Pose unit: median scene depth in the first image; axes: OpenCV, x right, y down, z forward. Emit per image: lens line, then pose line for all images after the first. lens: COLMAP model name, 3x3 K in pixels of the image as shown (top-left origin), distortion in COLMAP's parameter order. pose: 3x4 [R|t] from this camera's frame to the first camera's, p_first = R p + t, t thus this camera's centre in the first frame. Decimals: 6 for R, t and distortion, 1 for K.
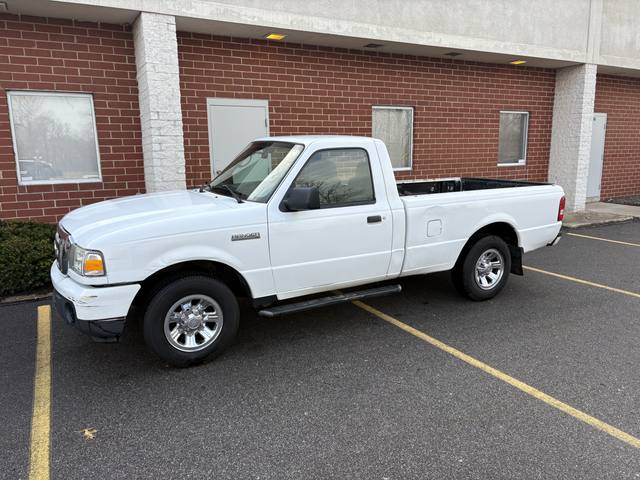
lens RADIAL K [[487.2, 0, 322.5], [0, 487.2, 241.9], [0, 0, 1]] dist [0.035478, -0.032269]
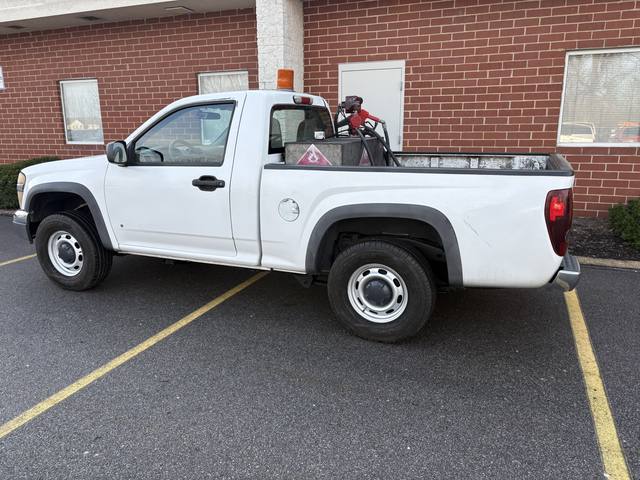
lens RADIAL K [[487.2, 0, 315.8], [0, 487.2, 242.2], [0, 0, 1]] dist [0.035478, -0.032269]
pose [[0.625925, 0.186937, -0.757148, 0.582923], [-0.143782, 0.981866, 0.123556, -0.058800], [0.766515, 0.031528, 0.641453, 0.357152]]
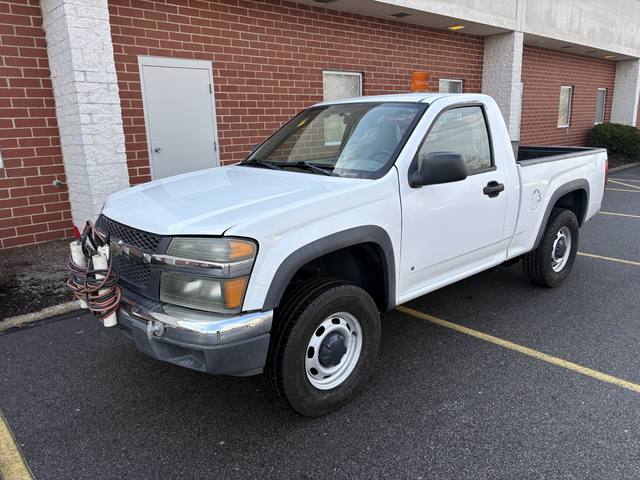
lens RADIAL K [[487.2, 0, 319.5], [0, 487.2, 235.4], [0, 0, 1]] dist [0.035478, -0.032269]
pose [[0.970795, -0.066795, 0.230426, -0.162047], [0.057745, 0.997280, 0.045805, -0.026821], [-0.232859, -0.031162, 0.972011, 0.163778]]
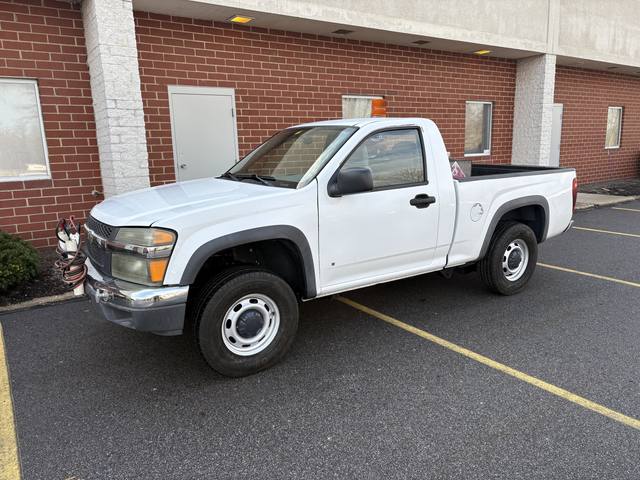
lens RADIAL K [[487.2, 0, 326.4], [0, 487.2, 241.7], [0, 0, 1]] dist [0.035478, -0.032269]
pose [[0.993962, -0.031796, 0.105020, -0.049241], [0.030608, 0.999448, 0.012905, -0.004568], [-0.105372, -0.009613, 0.994386, 0.056149]]
